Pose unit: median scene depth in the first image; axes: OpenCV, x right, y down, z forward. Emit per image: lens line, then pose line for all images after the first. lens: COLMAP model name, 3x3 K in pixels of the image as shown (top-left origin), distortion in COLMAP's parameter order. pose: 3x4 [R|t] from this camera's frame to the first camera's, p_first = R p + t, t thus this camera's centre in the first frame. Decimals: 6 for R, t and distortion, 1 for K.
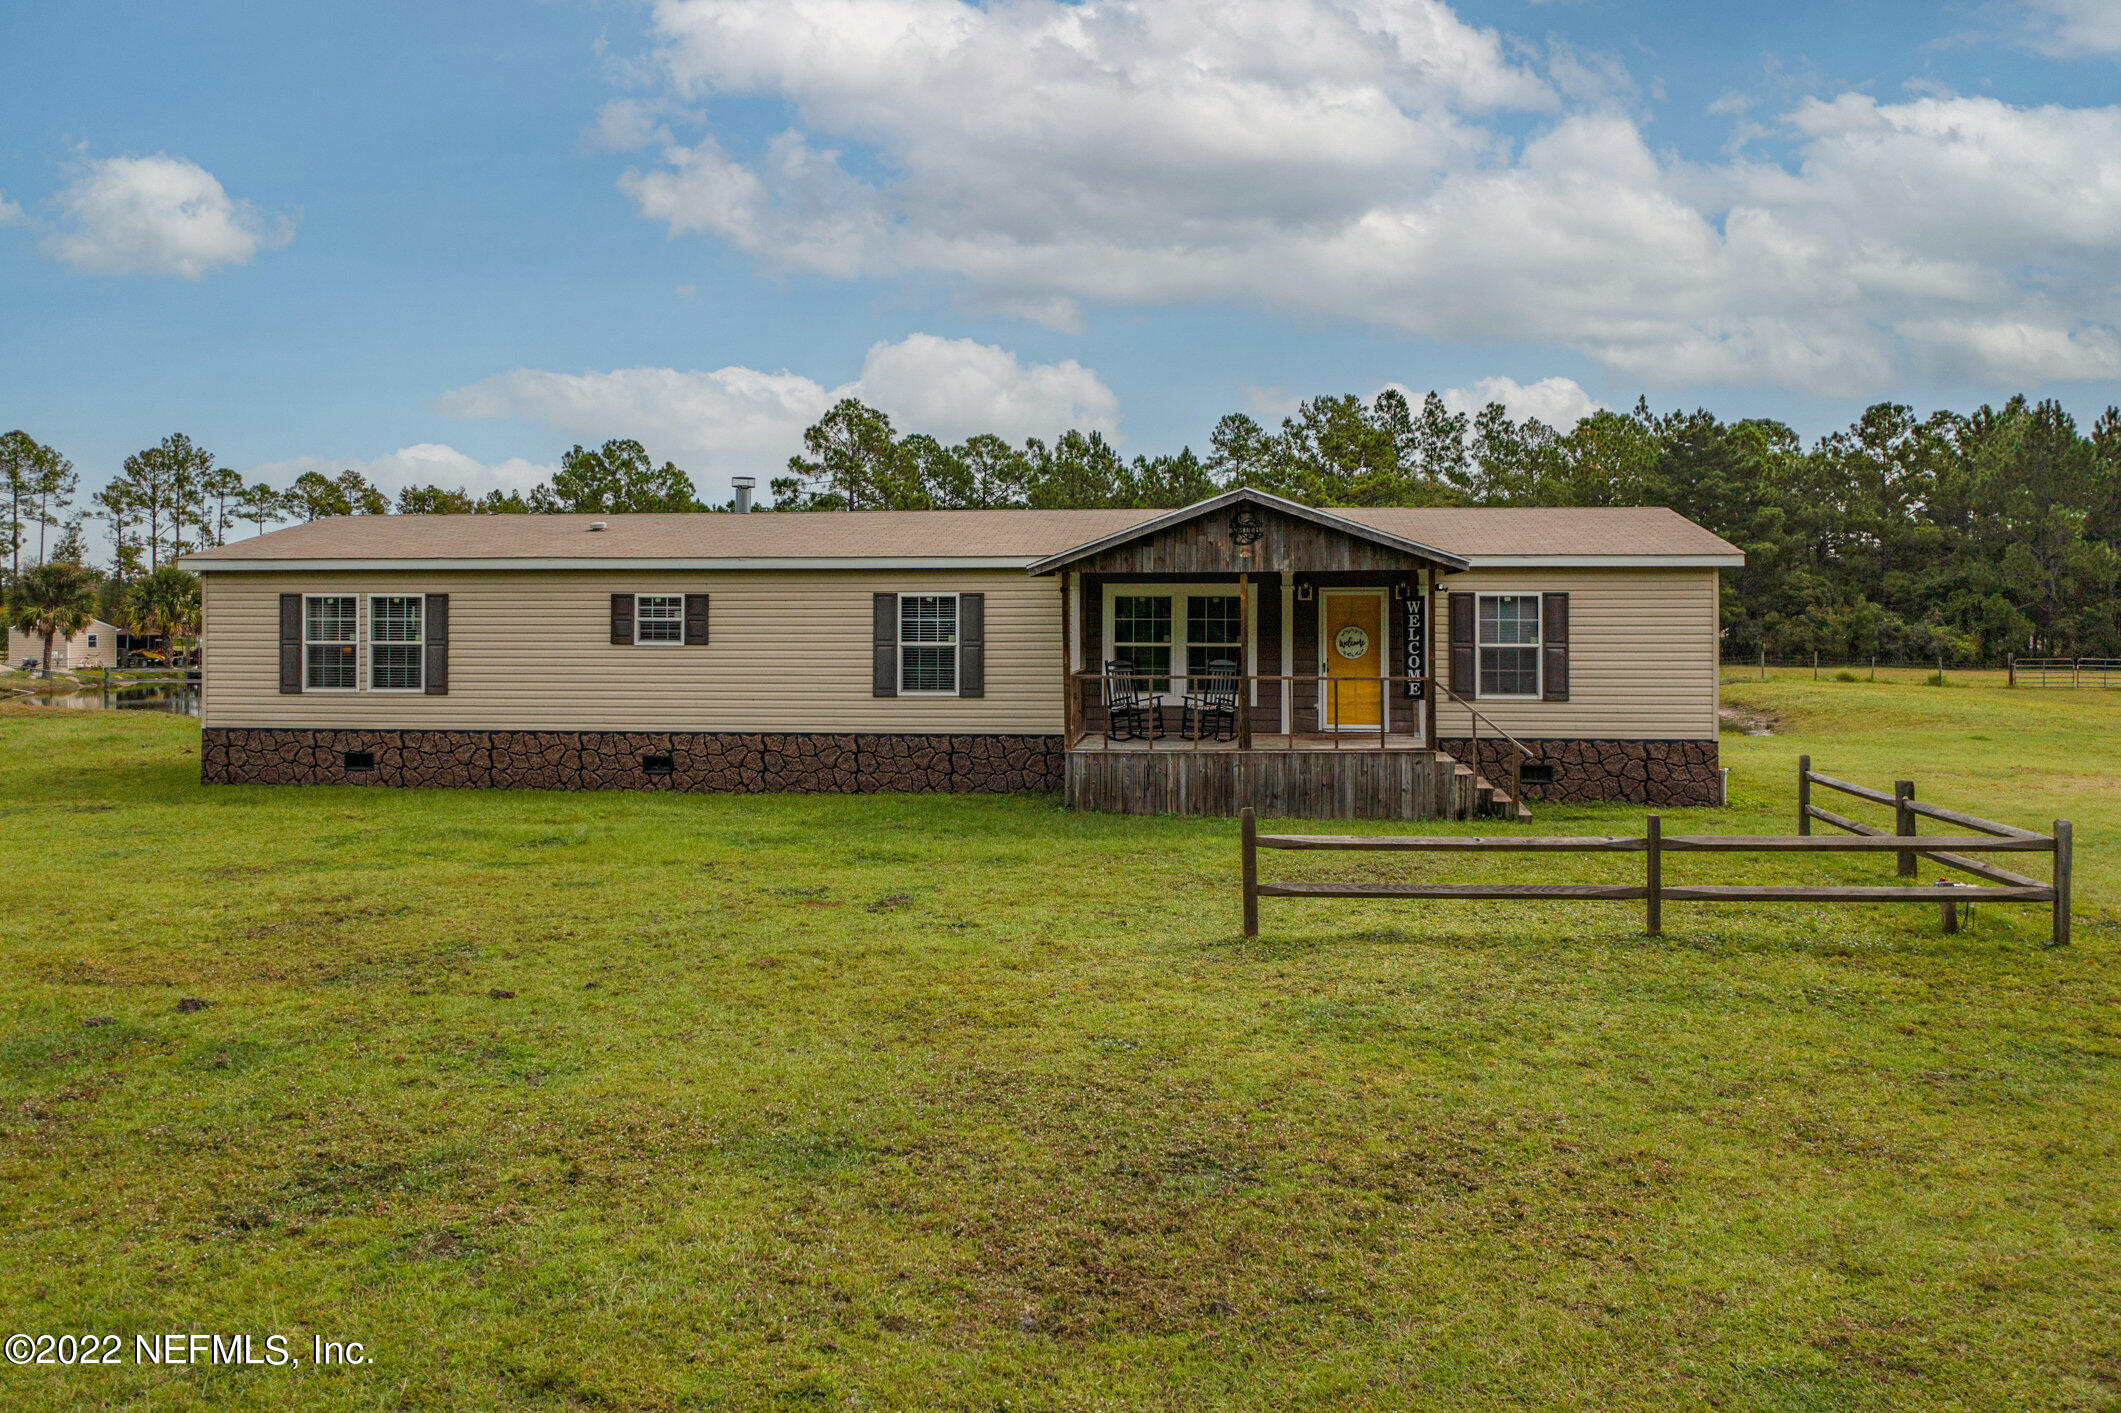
lens RADIAL K [[1725.2, 0, 1062.0], [0, 1725.2, 613.5], [0, 0, 1]] dist [0.003502, 0.007023]
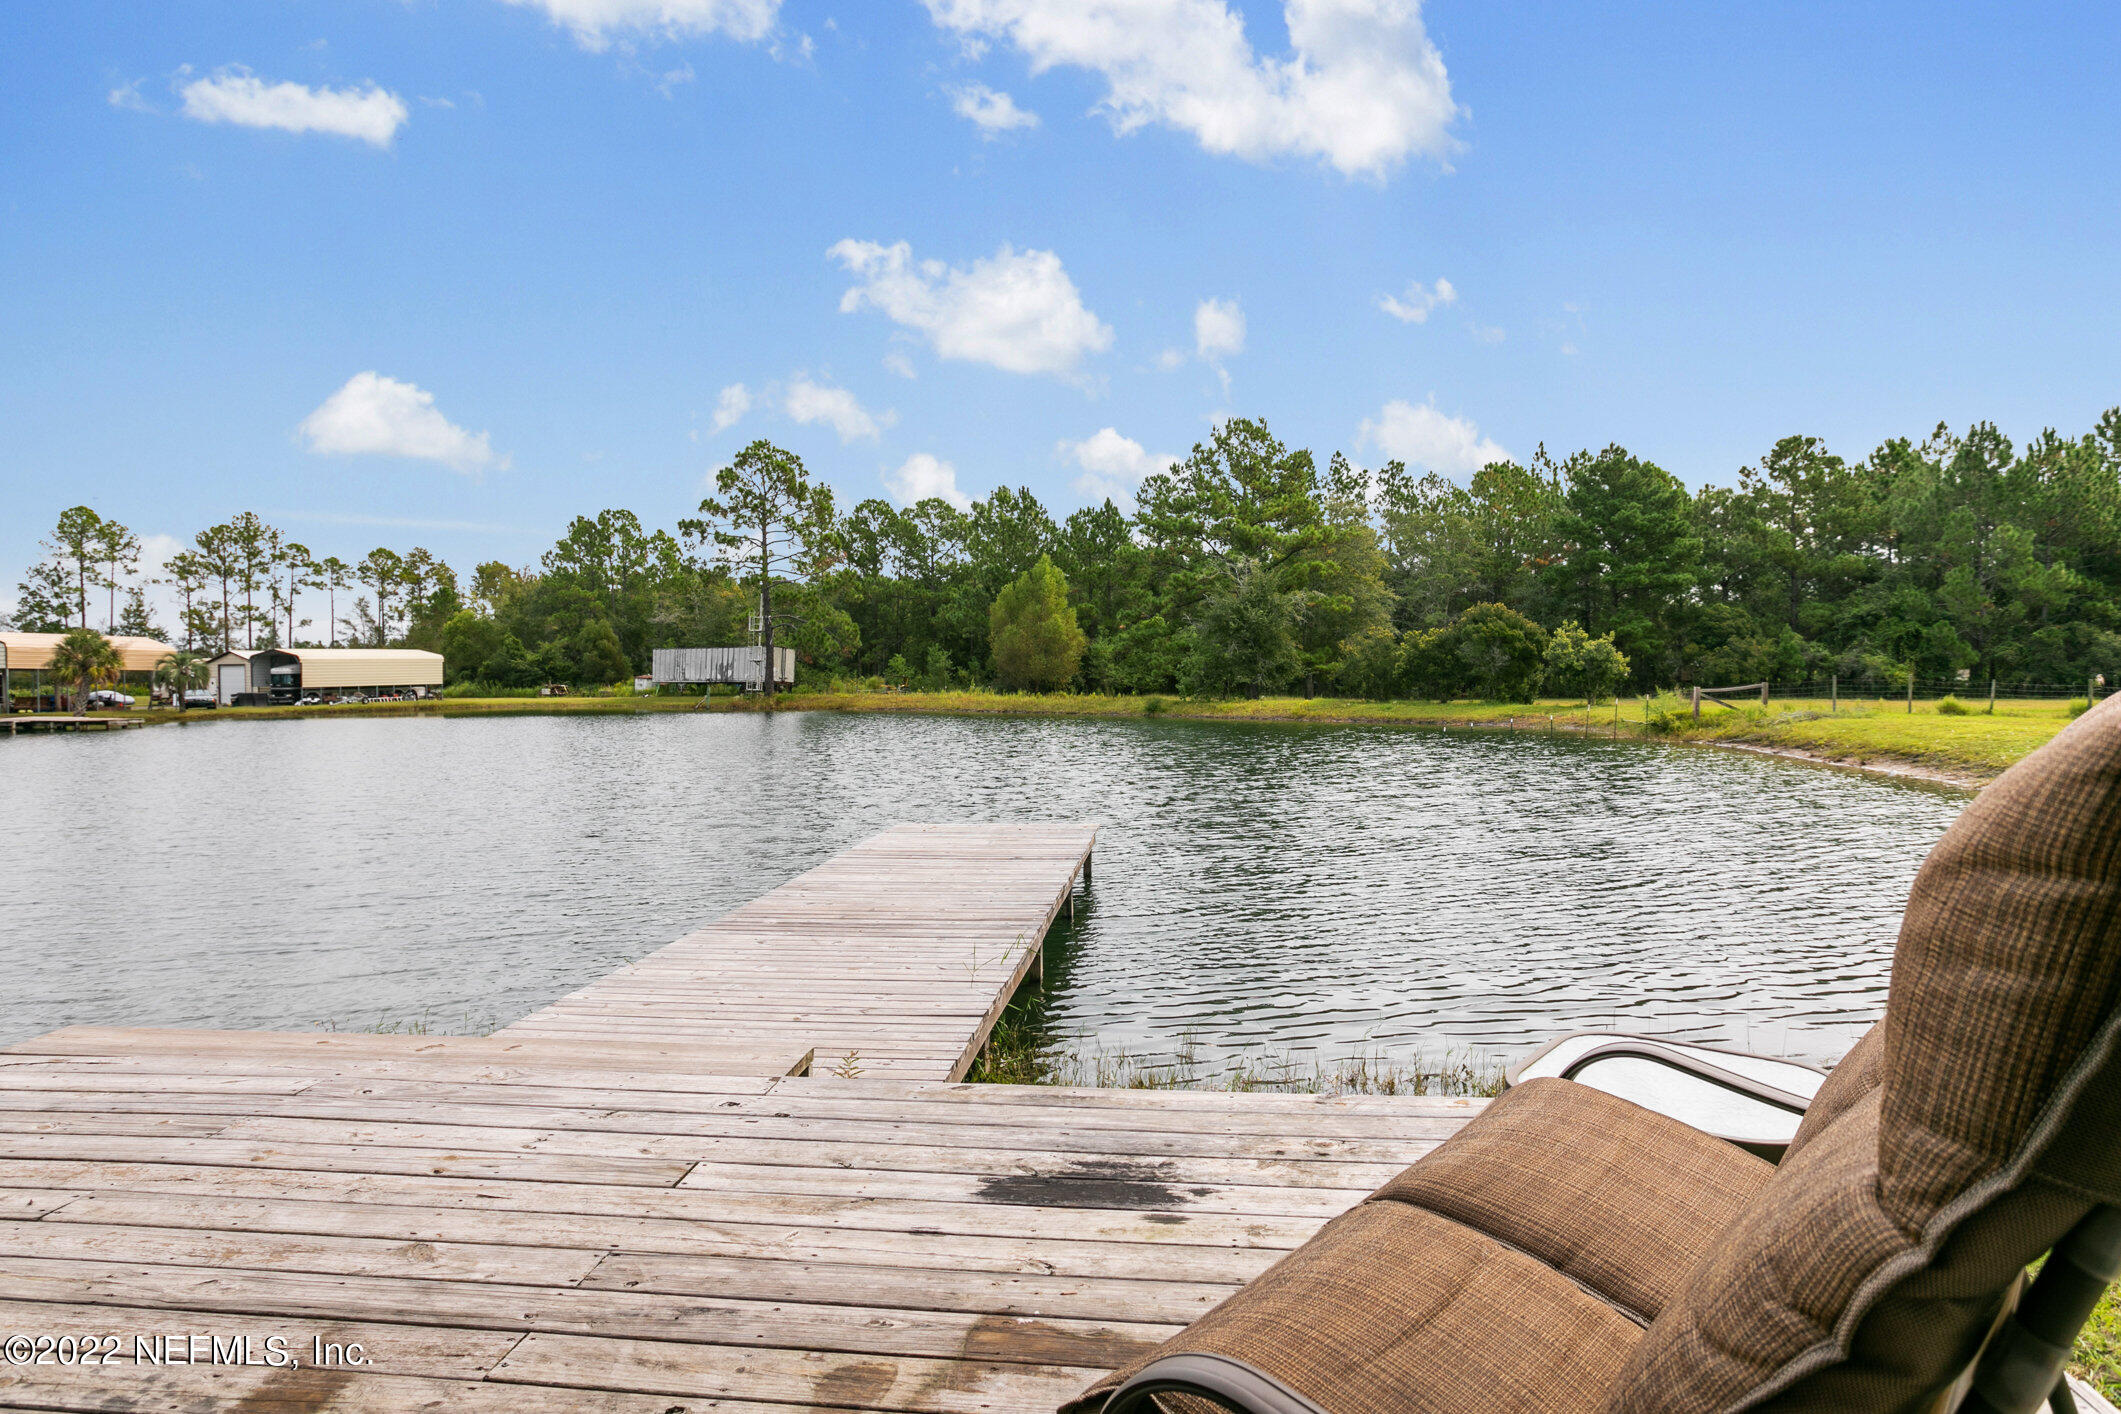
lens RADIAL K [[1179.1, 0, 1050.1], [0, 1179.1, 707.5], [0, 0, 1]] dist [-0.001382, -0.000086]
pose [[0.999883, -0.009553, -0.011979, 0.228690], [0.009918, 0.999477, 0.030776, 0.049245], [0.011678, -0.030891, 0.999455, 1.409828]]
